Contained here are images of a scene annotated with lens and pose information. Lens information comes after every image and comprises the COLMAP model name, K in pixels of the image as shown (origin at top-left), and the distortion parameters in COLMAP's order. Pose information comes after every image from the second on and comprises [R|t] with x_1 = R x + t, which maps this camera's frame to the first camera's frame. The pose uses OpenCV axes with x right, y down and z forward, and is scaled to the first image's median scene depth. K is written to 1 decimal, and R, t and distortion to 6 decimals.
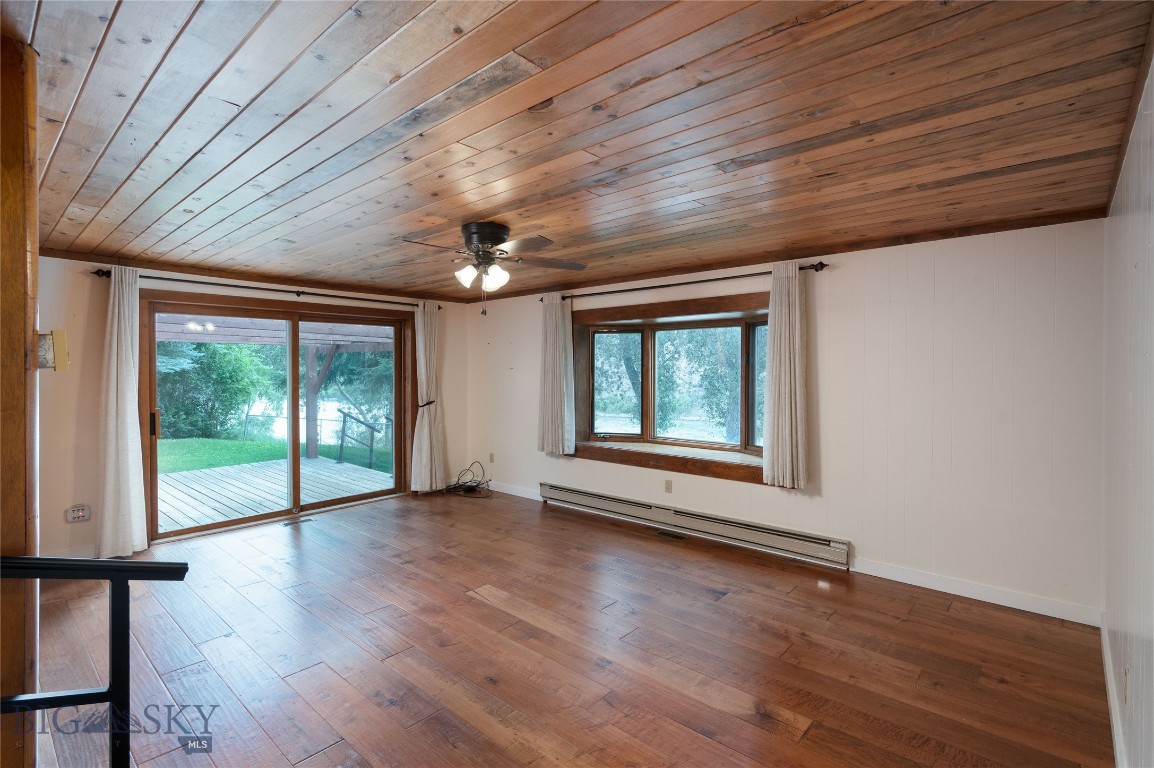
lens RADIAL K [[555.4, 0, 571.7], [0, 555.4, 373.9], [0, 0, 1]] dist [-0.002384, -0.000067]
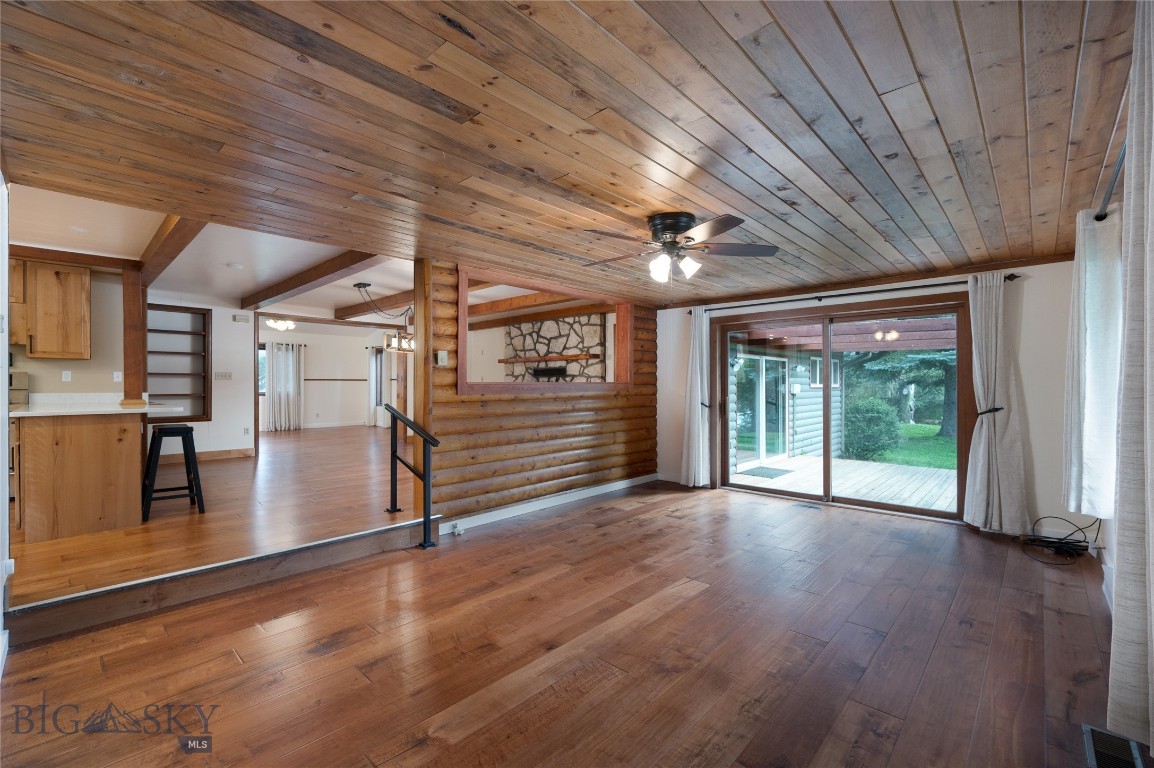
lens RADIAL K [[491.0, 0, 578.3], [0, 491.0, 384.2], [0, 0, 1]] dist [-0.001041, -0.000546]
pose [[-0.026971, 0.003200, -0.999631, 0.471414], [-0.008567, 0.999957, 0.003432, 0.023188], [0.999600, 0.008656, -0.026942, 0.538800]]
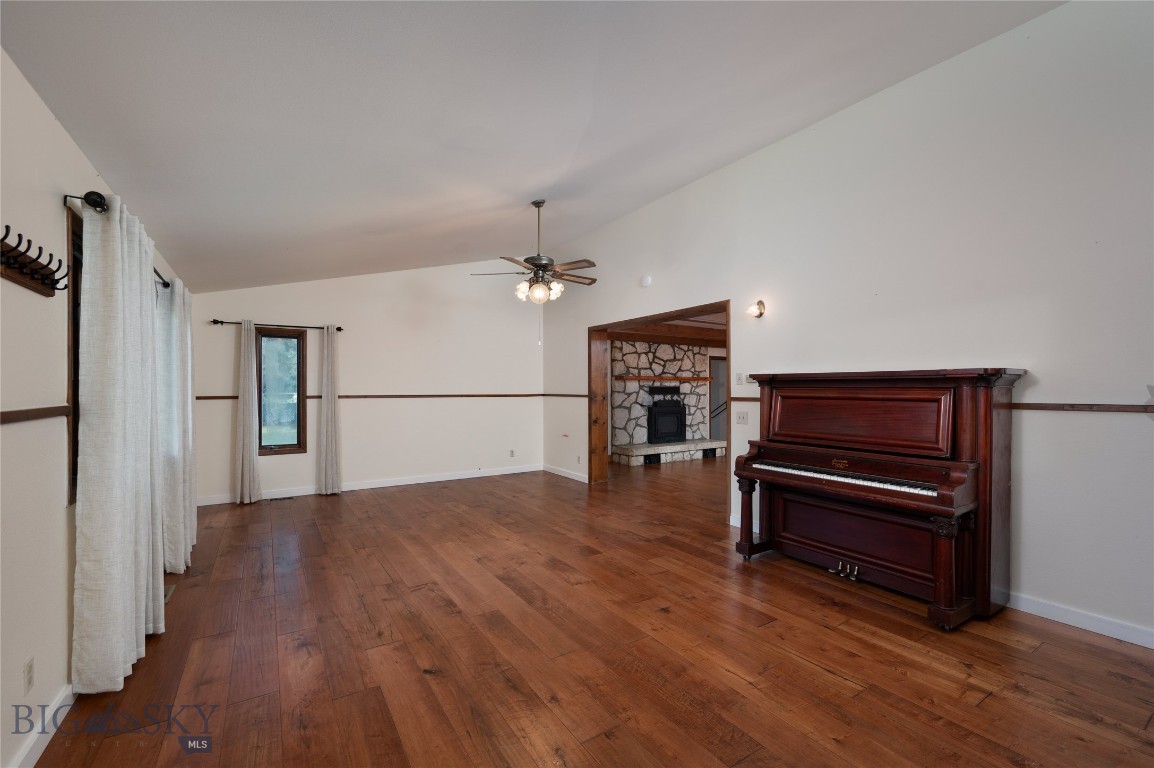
lens RADIAL K [[491.0, 0, 577.4], [0, 491.0, 386.5], [0, 0, 1]] dist [-0.001041, -0.000546]
pose [[0.963341, 0.000815, -0.268278, -0.942799], [-0.006035, 0.999808, -0.018632, 0.011632], [0.268212, 0.019568, 0.963161, -1.394604]]
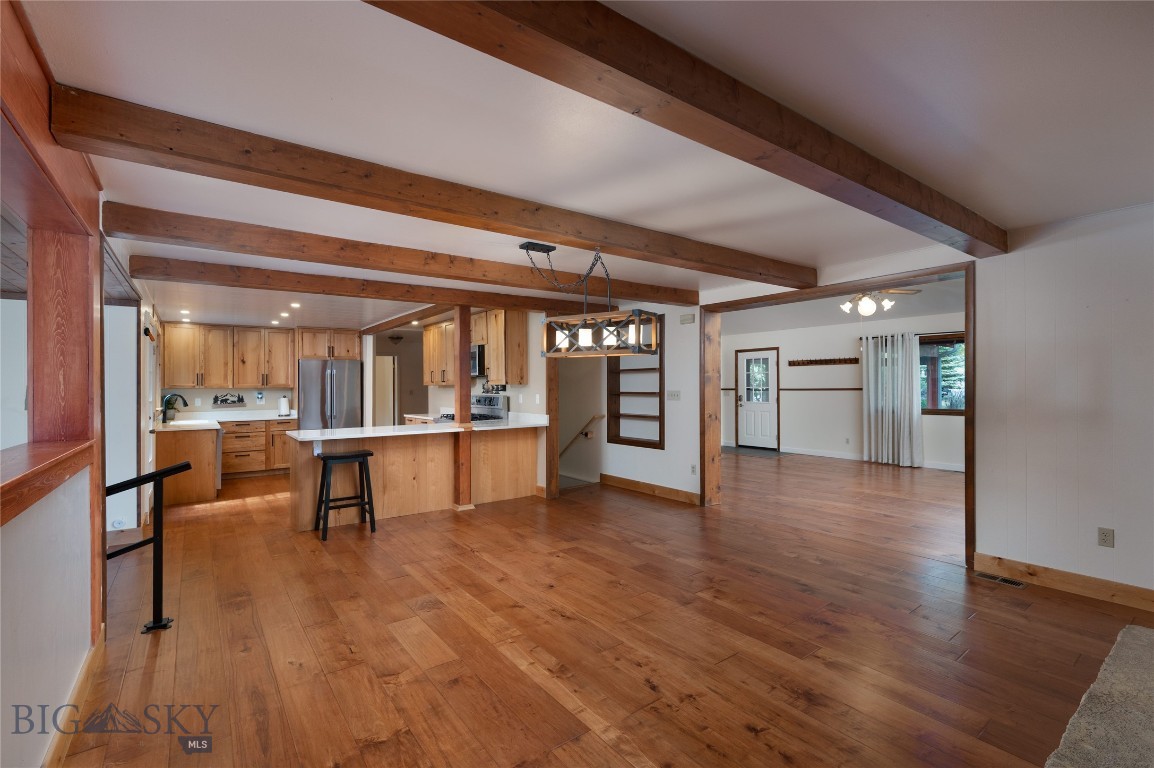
lens RADIAL K [[511.5, 0, 577.3], [0, 511.5, 382.2], [0, 0, 1]] dist [-0.002051, -0.000066]
pose [[-0.979849, 0.015967, 0.199099, -0.850574], [0.017355, 0.999836, 0.005224, -0.023713], [-0.198983, 0.008574, -0.979965, 0.665411]]
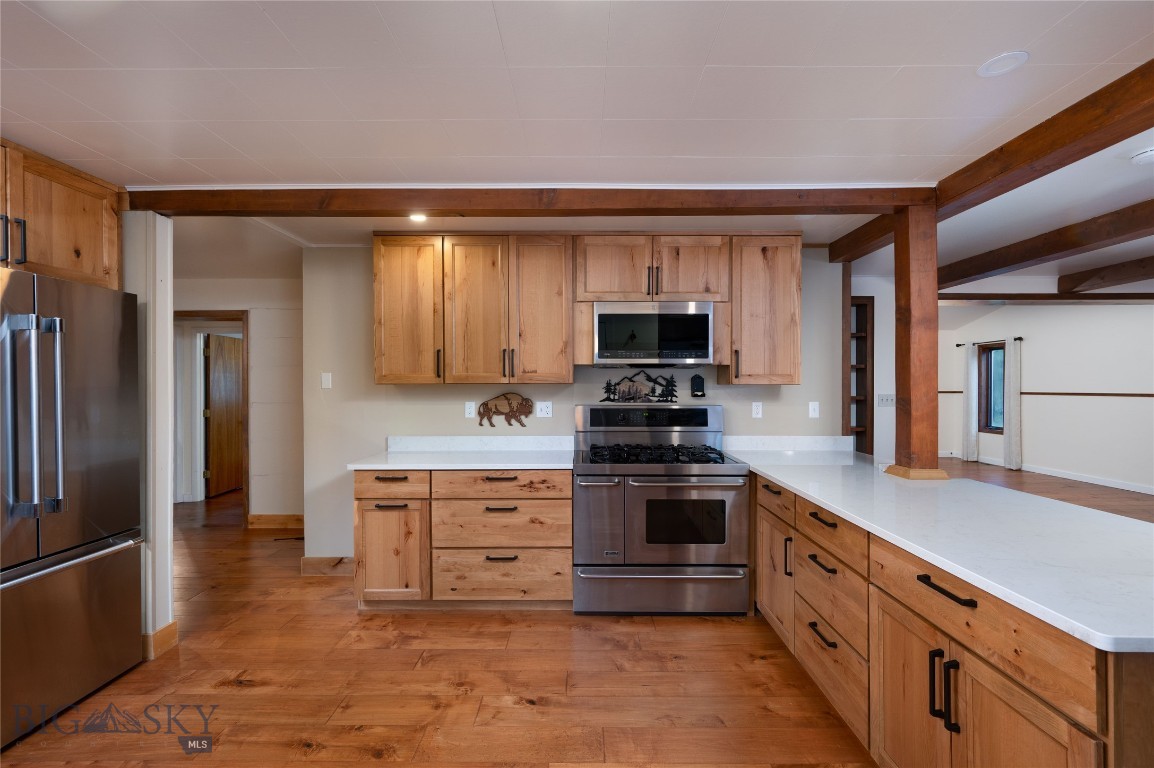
lens RADIAL K [[491.0, 0, 581.8], [0, 491.0, 382.0], [0, 0, 1]] dist [-0.001041, -0.000546]
pose [[-0.751845, 0.001163, -0.659339, 0.122619], [-0.004906, 0.999961, 0.007359, -0.020841], [0.659321, 0.008768, -0.751810, -0.170571]]
